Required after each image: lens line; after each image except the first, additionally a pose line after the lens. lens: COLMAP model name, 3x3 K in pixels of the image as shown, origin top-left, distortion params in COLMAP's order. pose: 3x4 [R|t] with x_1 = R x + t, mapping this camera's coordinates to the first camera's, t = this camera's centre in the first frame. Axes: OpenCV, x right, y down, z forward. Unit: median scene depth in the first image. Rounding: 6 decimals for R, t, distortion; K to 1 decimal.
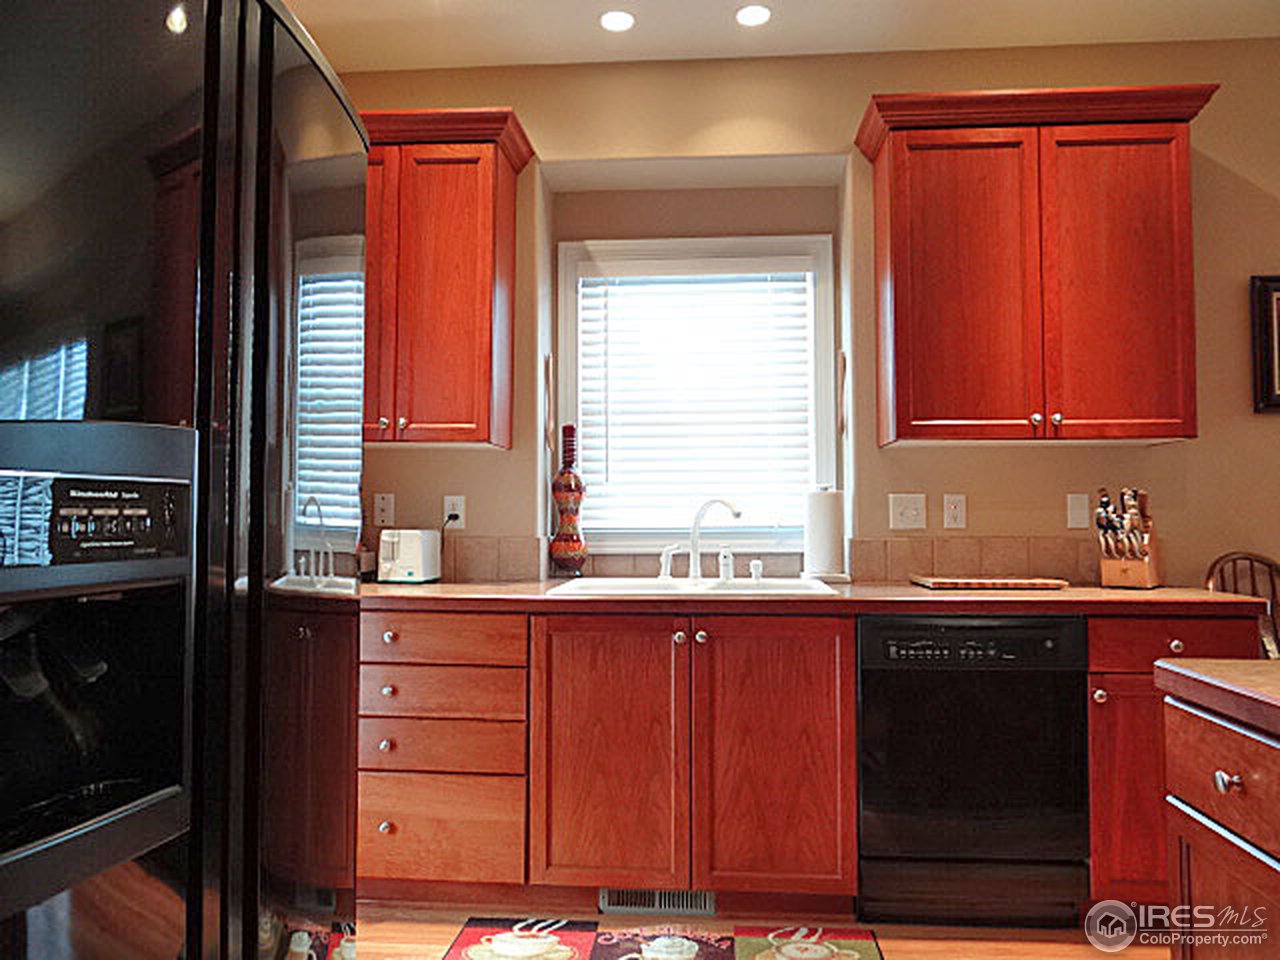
lens RADIAL K [[1057.6, 0, 640.0], [0, 1057.6, 480.0], [0, 0, 1]] dist [-0.092663, -0.001241]
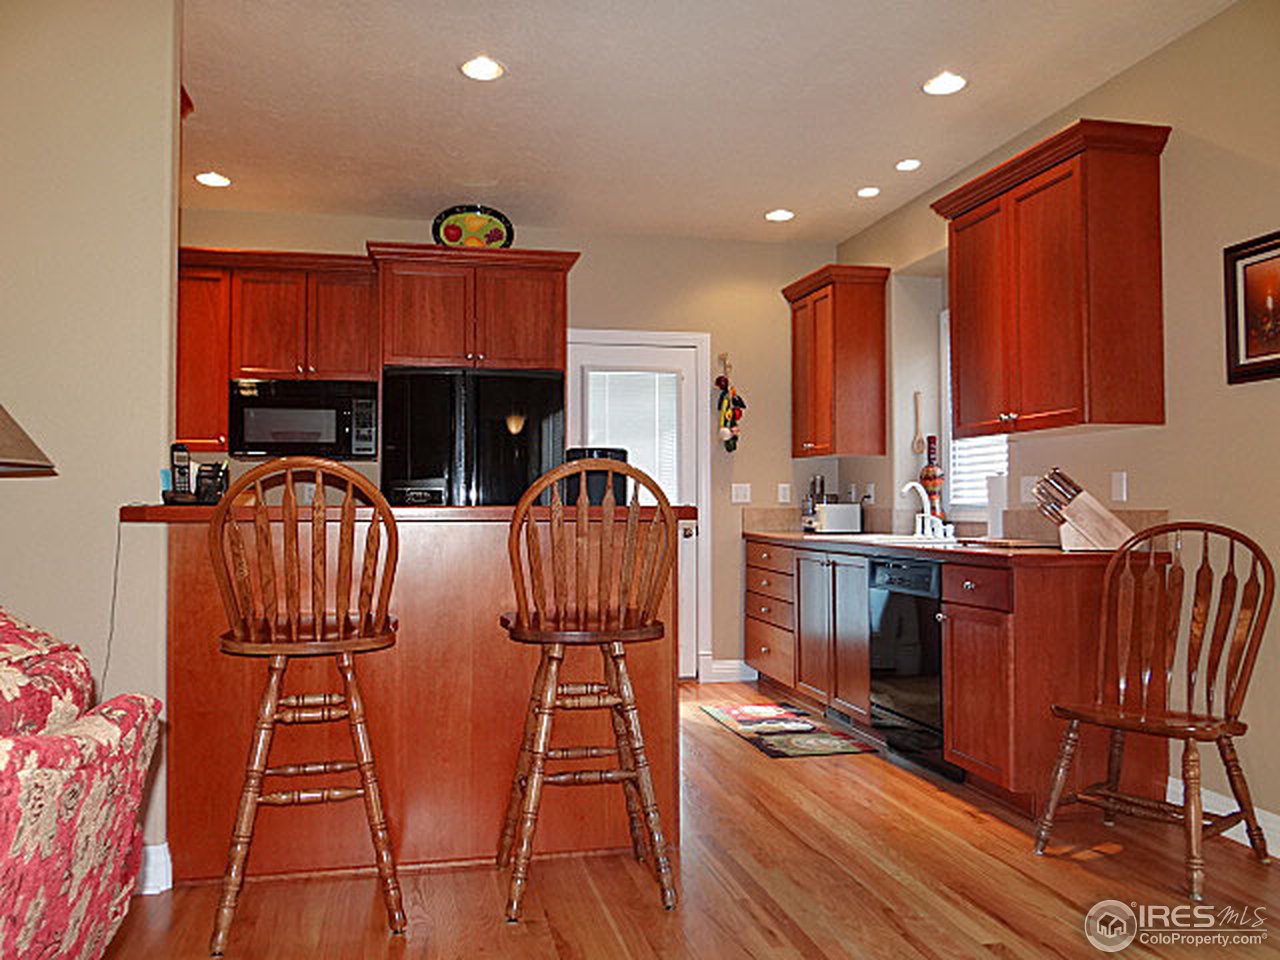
lens RADIAL K [[981.0, 0, 640.0], [0, 981.0, 480.0], [0, 0, 1]] dist [-0.002454, -0.000059]
pose [[0.315700, -0.023222, -0.948575, 1.215501], [0.049042, 0.998764, -0.008129, 0.002851], [0.947591, -0.043953, 0.316448, 0.171127]]
